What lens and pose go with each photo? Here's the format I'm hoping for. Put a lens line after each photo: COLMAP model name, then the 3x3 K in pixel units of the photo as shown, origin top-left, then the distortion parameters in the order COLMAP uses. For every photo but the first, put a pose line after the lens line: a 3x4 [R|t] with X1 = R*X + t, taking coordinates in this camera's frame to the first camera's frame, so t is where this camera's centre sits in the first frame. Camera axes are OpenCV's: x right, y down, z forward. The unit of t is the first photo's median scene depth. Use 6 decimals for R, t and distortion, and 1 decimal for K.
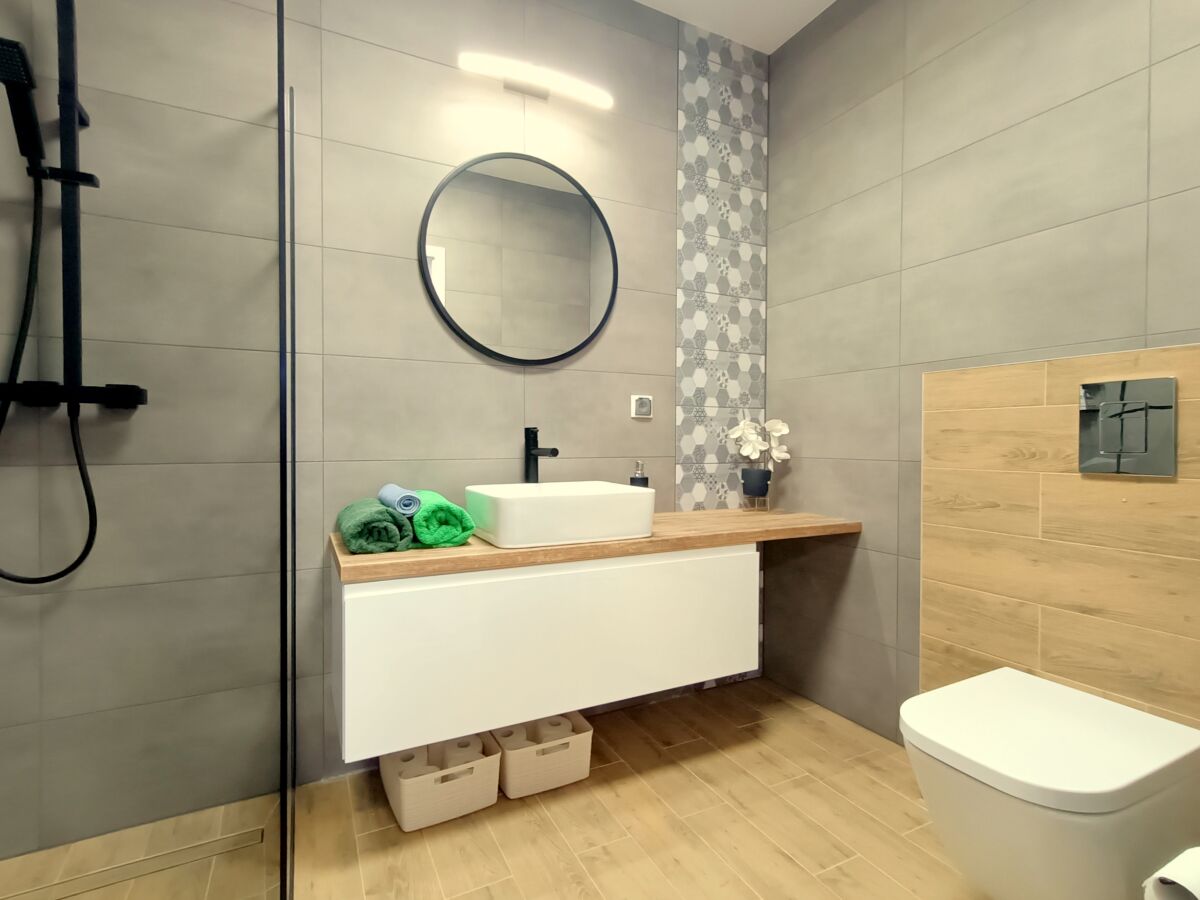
lens RADIAL K [[564.2, 0, 575.0], [0, 564.2, 450.8], [0, 0, 1]] dist [0.012215, 0.000809]
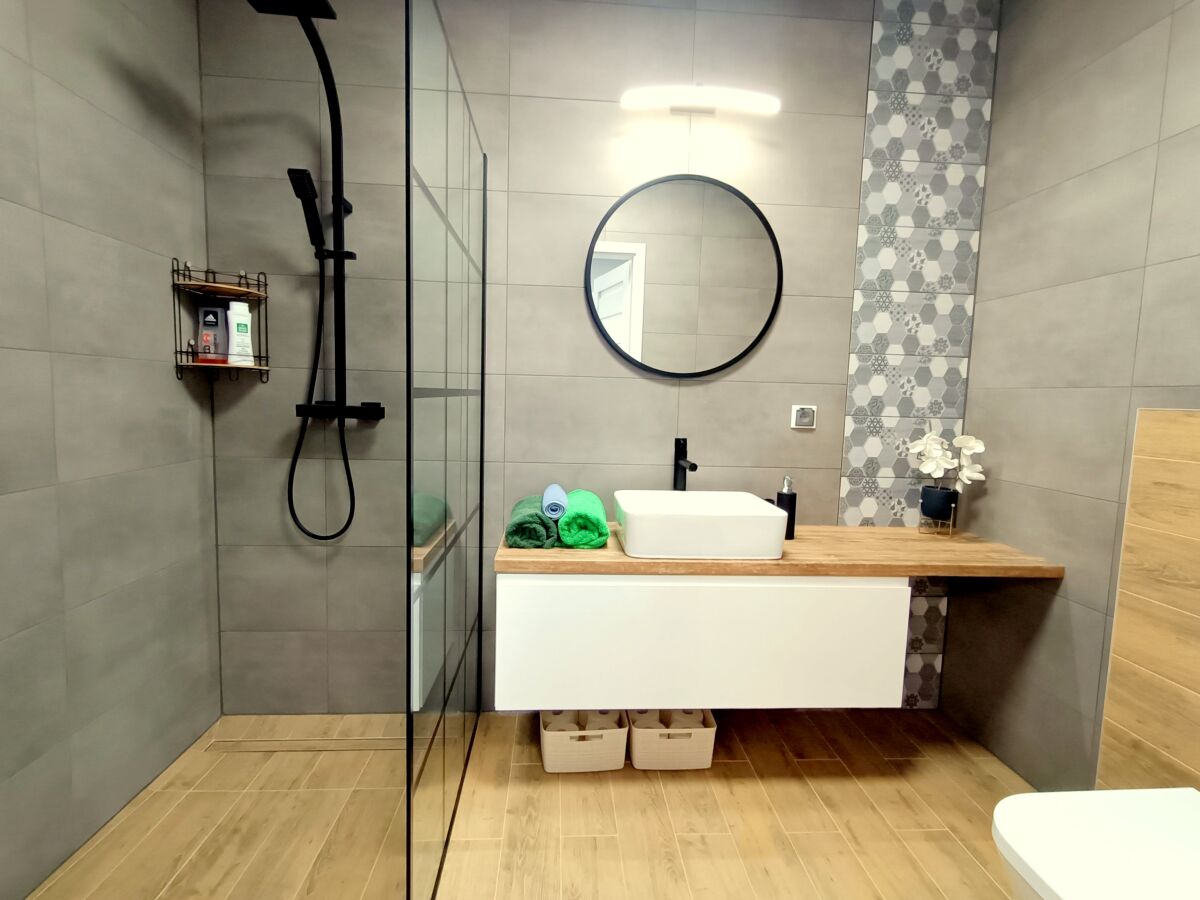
lens RADIAL K [[550.7, 0, 591.3], [0, 550.7, 447.2], [0, 0, 1]] dist [0.009810, -0.001124]
pose [[0.925306, 0.055095, -0.375198, 0.165360], [-0.030076, 0.996935, 0.072220, -0.099618], [0.378027, -0.055541, 0.924127, -0.027569]]
